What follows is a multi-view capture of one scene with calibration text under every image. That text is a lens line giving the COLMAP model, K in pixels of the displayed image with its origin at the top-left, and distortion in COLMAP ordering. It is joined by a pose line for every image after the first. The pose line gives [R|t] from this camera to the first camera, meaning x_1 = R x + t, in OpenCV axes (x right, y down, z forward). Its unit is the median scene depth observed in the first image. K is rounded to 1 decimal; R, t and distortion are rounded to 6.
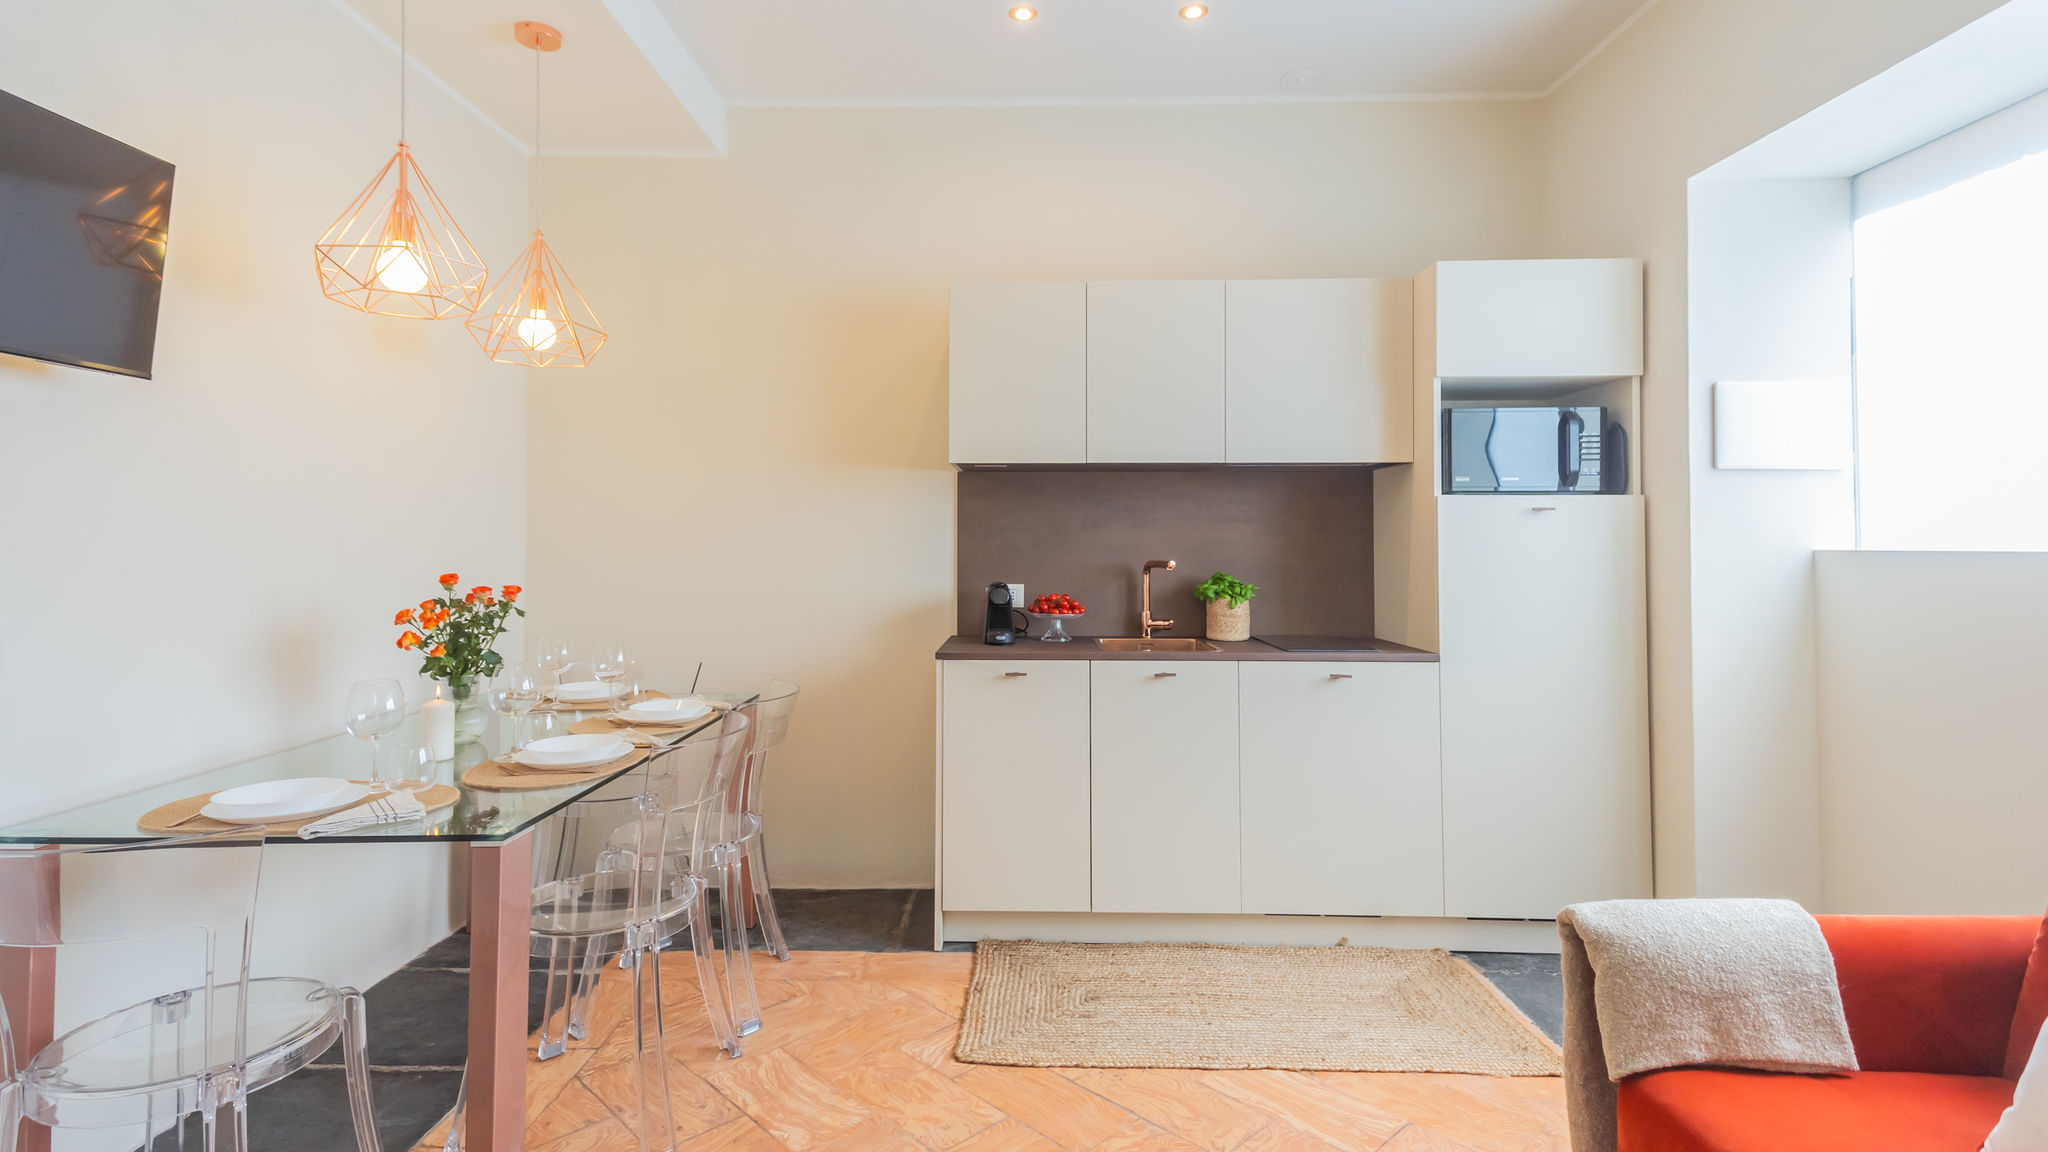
lens RADIAL K [[1007.0, 0, 1013.9], [0, 1007.0, 527.2], [0, 0, 1]] dist [0.044695, -0.016247]
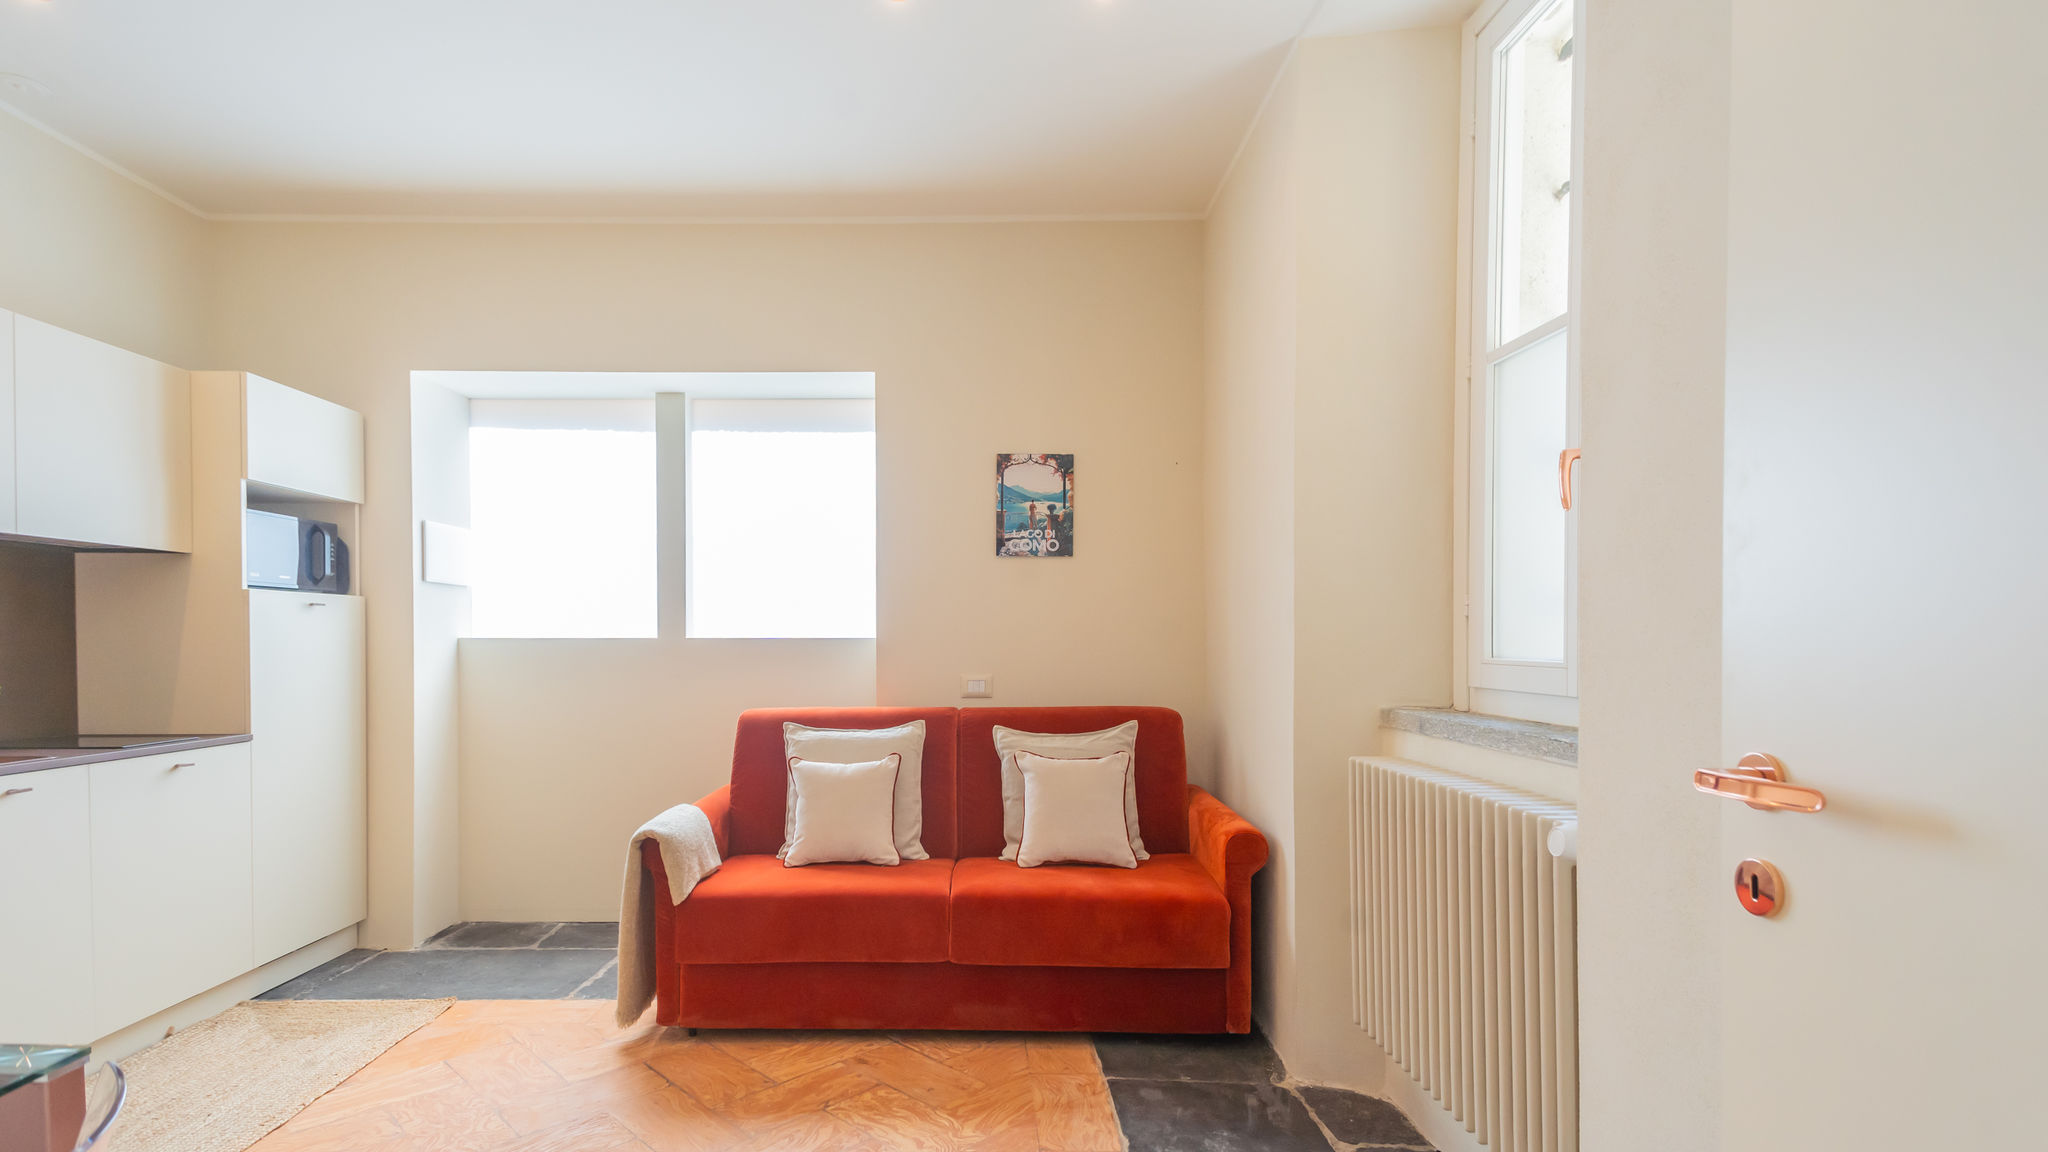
lens RADIAL K [[1007.0, 0, 979.4], [0, 1007.0, 651.2], [0, 0, 1]] dist [0.044695, -0.016247]
pose [[-0.019511, -0.013076, 0.999724, -0.688564], [-0.019665, 0.999726, 0.012692, 0.006369], [-0.999616, -0.019412, -0.019763, 0.232434]]
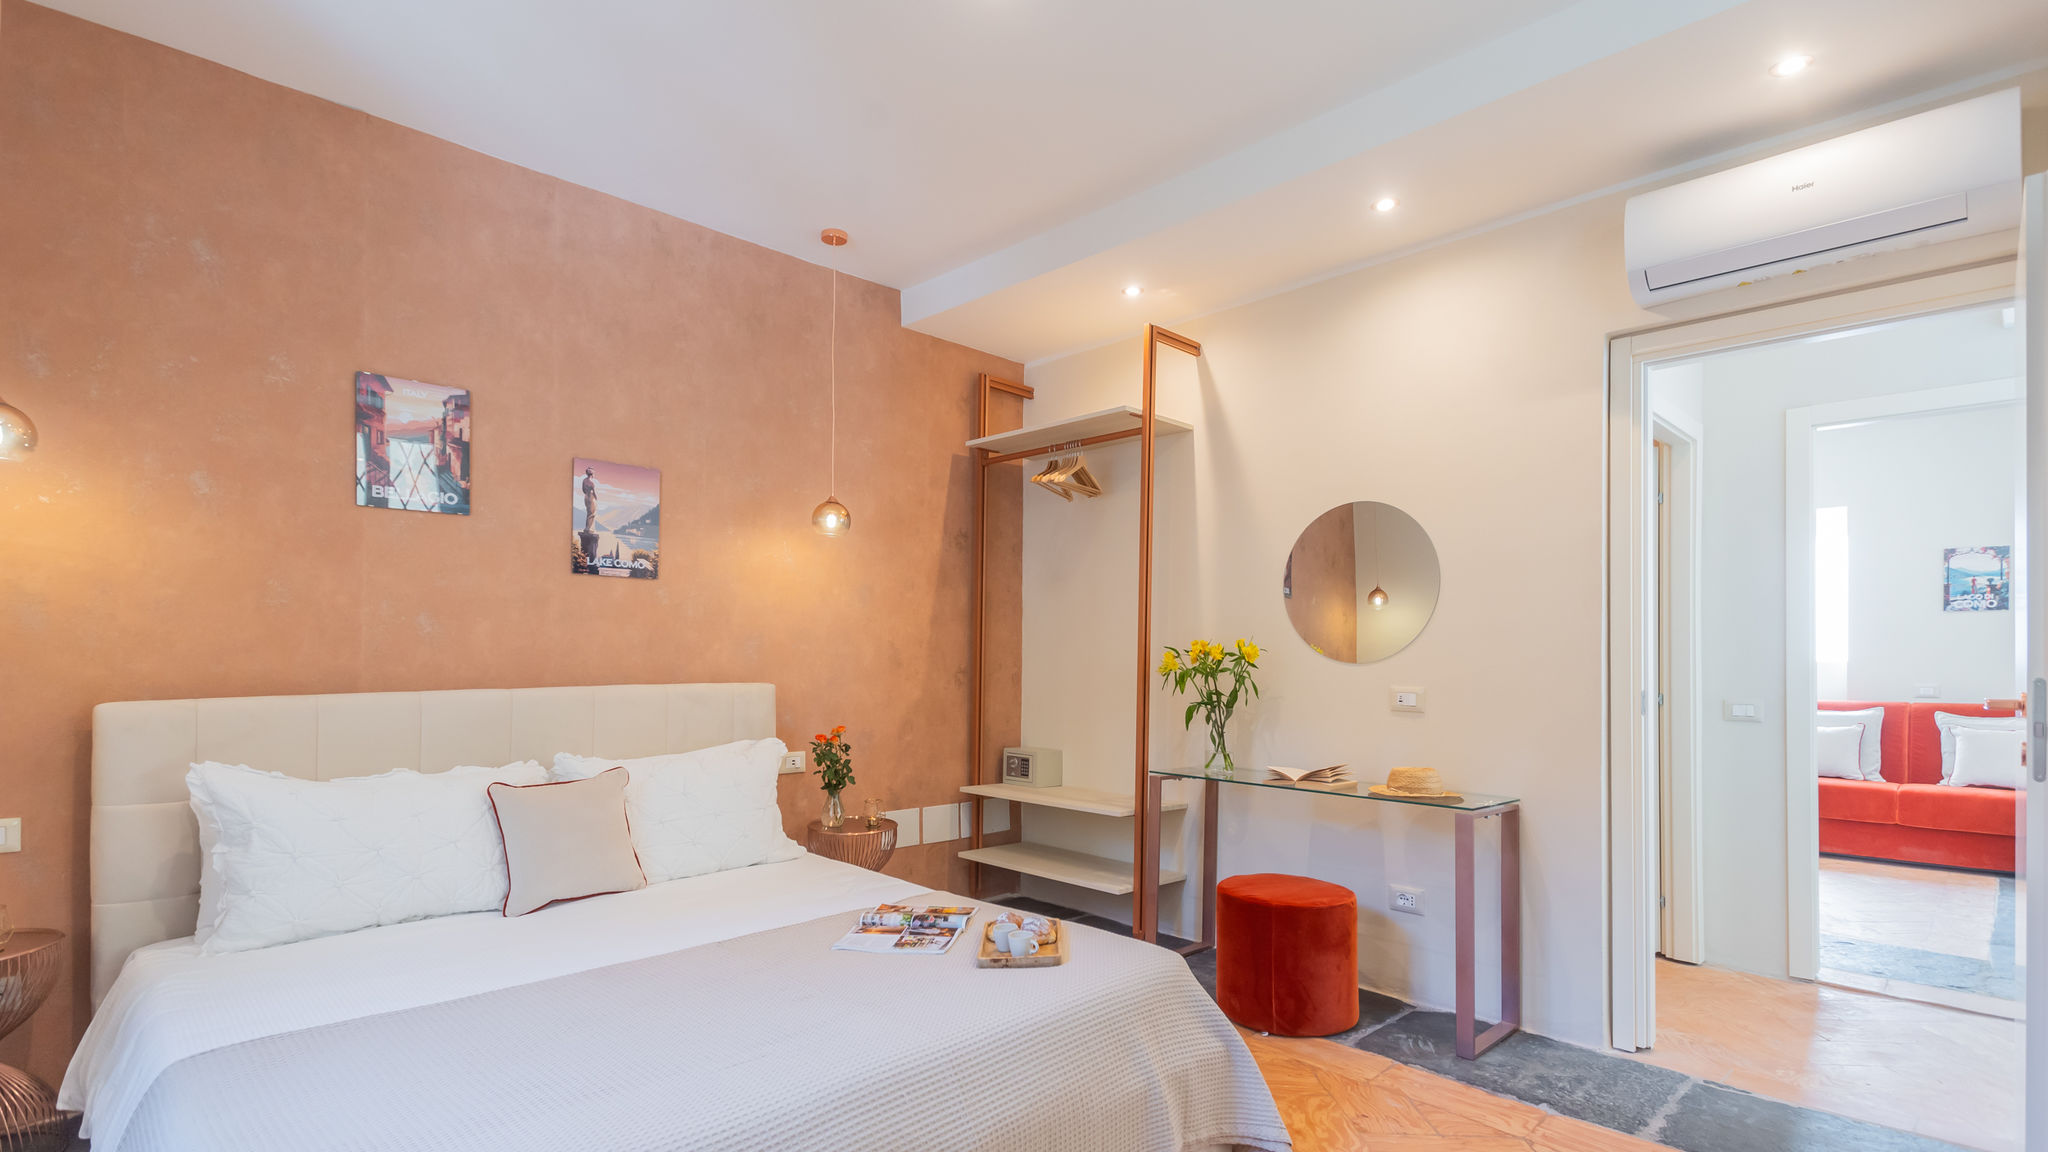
lens RADIAL K [[1007.0, 0, 1058.8], [0, 1007.0, 634.4], [0, 0, 1]] dist [0.044695, -0.016247]
pose [[0.678633, 0.020801, 0.734183, -2.273831], [-0.026010, 0.999653, -0.004280, 0.006737], [-0.734017, -0.016191, 0.678938, 0.077083]]
